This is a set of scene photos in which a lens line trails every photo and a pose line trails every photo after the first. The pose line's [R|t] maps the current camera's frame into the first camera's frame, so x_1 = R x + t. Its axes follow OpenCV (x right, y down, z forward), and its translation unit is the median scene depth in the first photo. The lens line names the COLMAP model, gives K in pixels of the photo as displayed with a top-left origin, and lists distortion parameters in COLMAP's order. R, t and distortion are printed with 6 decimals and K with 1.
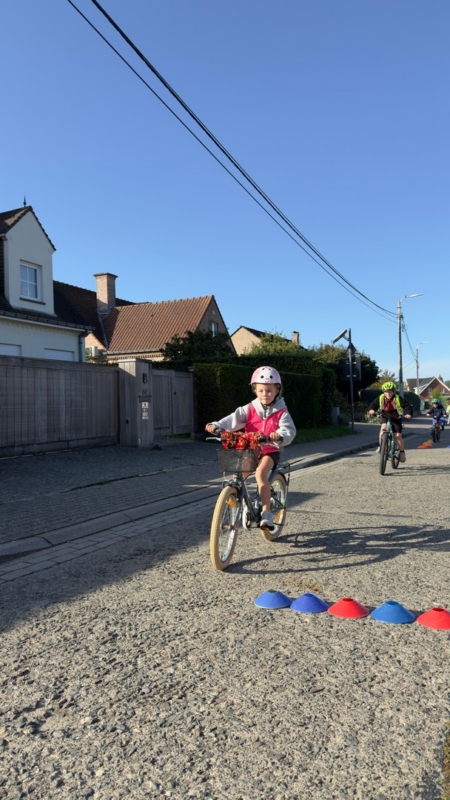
lens RADIAL K [[561.6, 0, 222.6], [0, 561.6, 396.3], [0, 0, 1]] dist [0.062137, -0.085078]
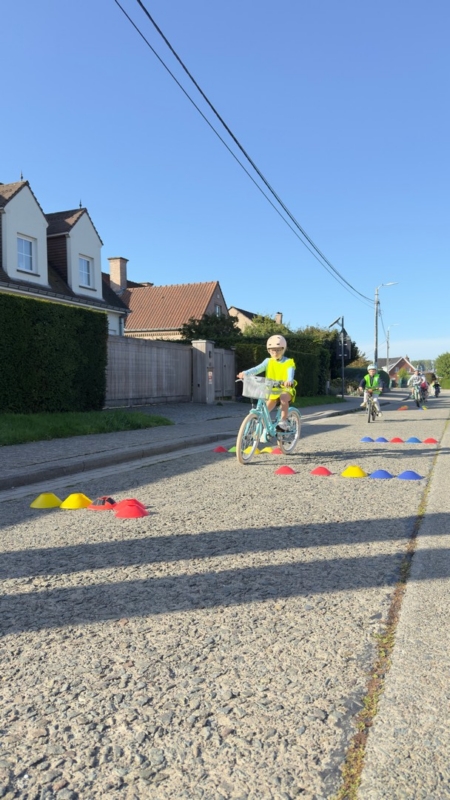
lens RADIAL K [[561.6, 0, 225.3], [0, 561.6, 405.8], [0, 0, 1]] dist [0.062137, -0.085078]
pose [[0.998065, 0.014087, 0.060560, -0.107200], [-0.017632, 0.998138, 0.058401, 0.007481], [-0.059624, -0.059355, 0.996455, -0.231478]]
